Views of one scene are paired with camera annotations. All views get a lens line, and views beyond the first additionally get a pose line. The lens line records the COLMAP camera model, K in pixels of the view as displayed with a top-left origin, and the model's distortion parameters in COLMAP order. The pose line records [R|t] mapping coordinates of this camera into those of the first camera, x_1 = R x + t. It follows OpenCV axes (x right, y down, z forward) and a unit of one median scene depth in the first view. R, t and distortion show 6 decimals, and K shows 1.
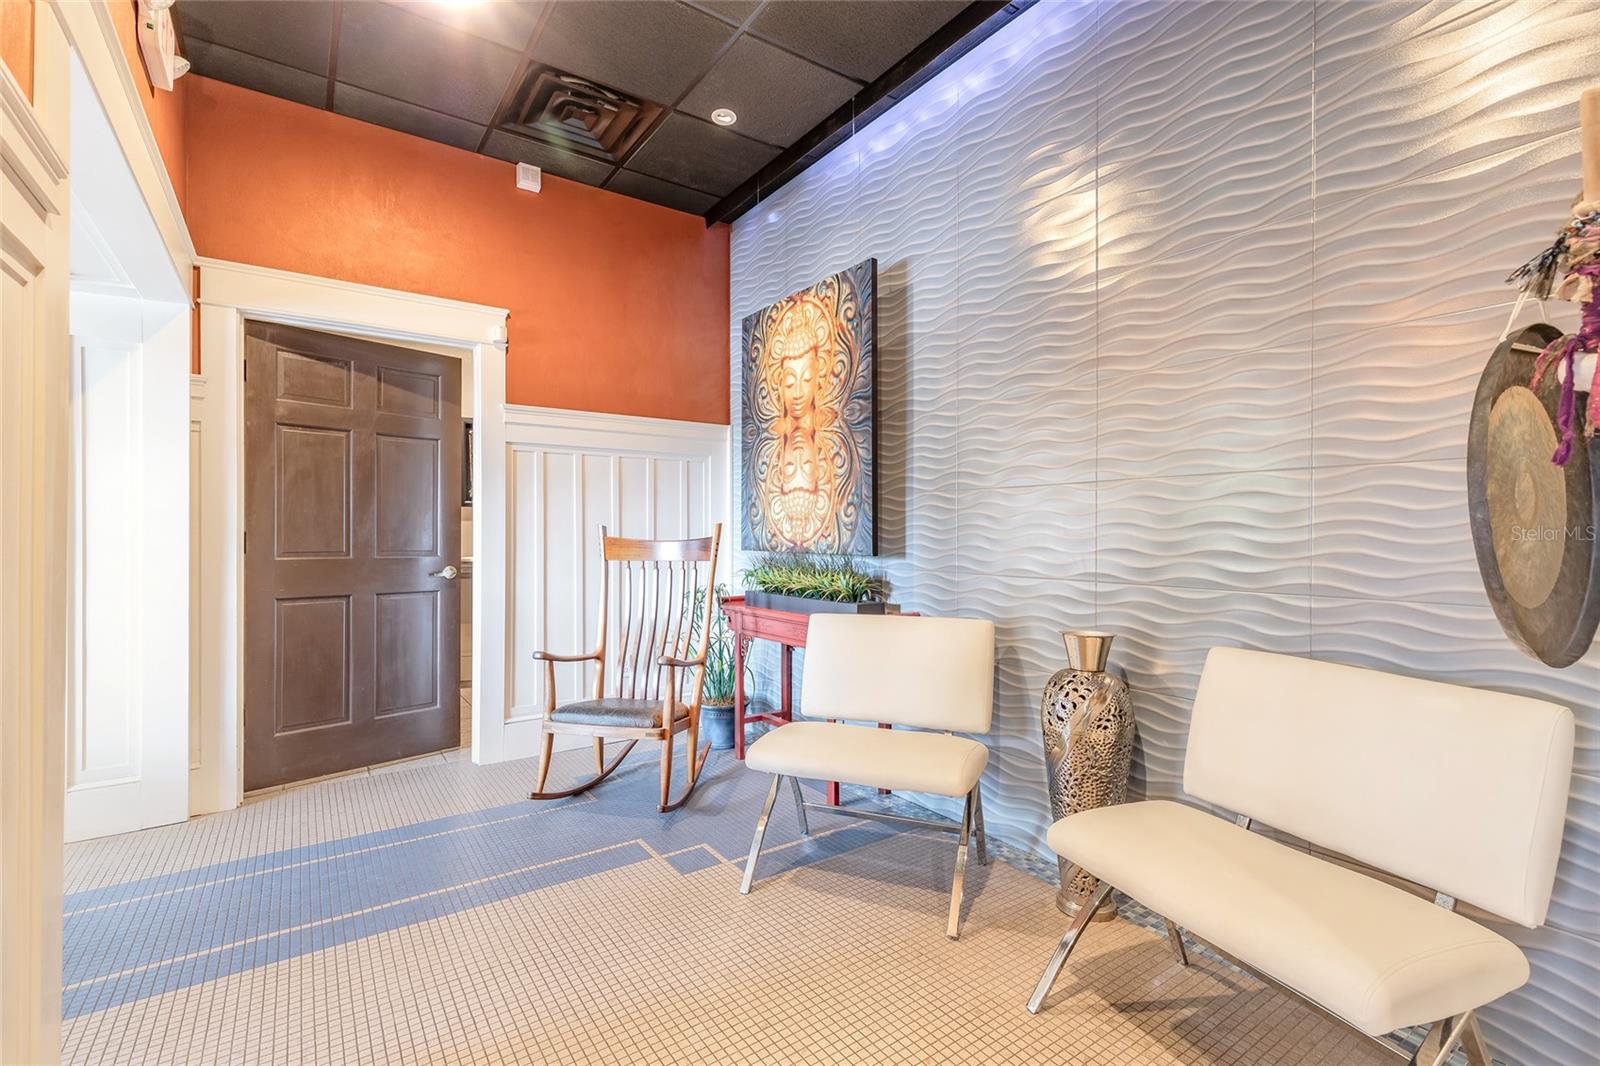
lens RADIAL K [[727.4, 0, 796.4], [0, 727.4, 532.7], [0, 0, 1]] dist [0.001855, 0.000196]
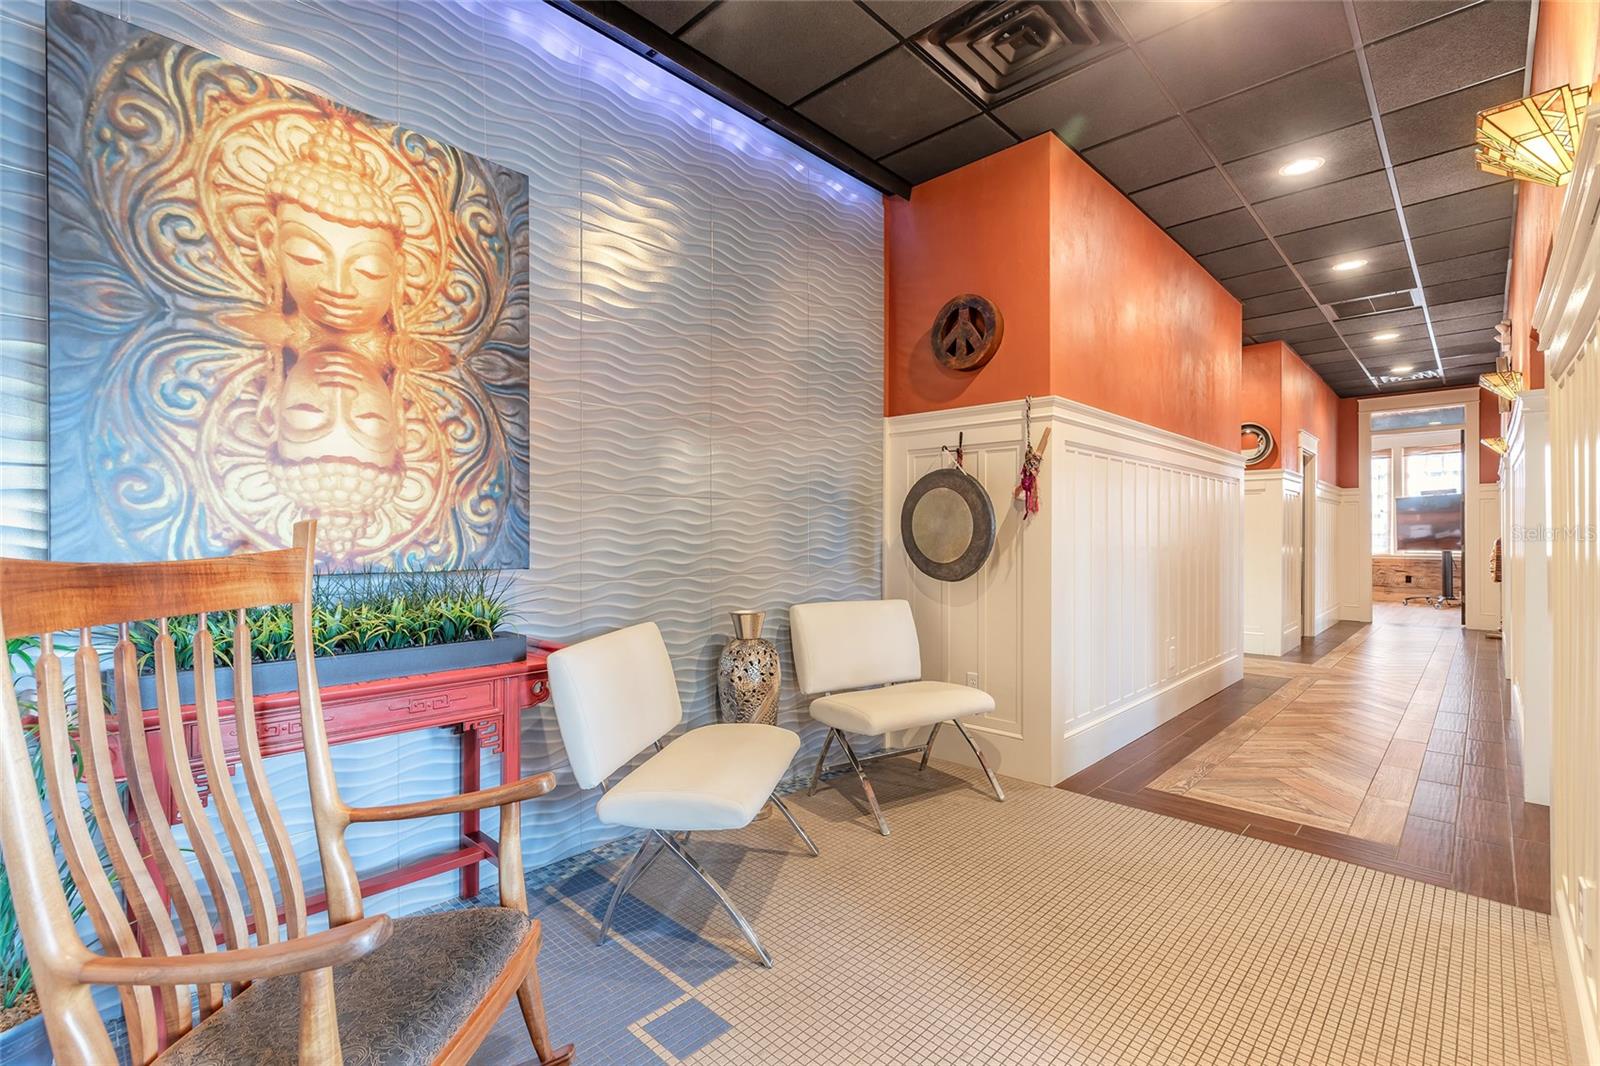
lens RADIAL K [[727.4, 0, 794.9], [0, 727.4, 534.2], [0, 0, 1]] dist [0.001855, 0.000196]
pose [[-0.212130, 0.002872, 0.977237, -0.644222], [-0.000704, 0.999995, -0.003092, -0.001838], [-0.977241, -0.001344, -0.212127, 0.821007]]
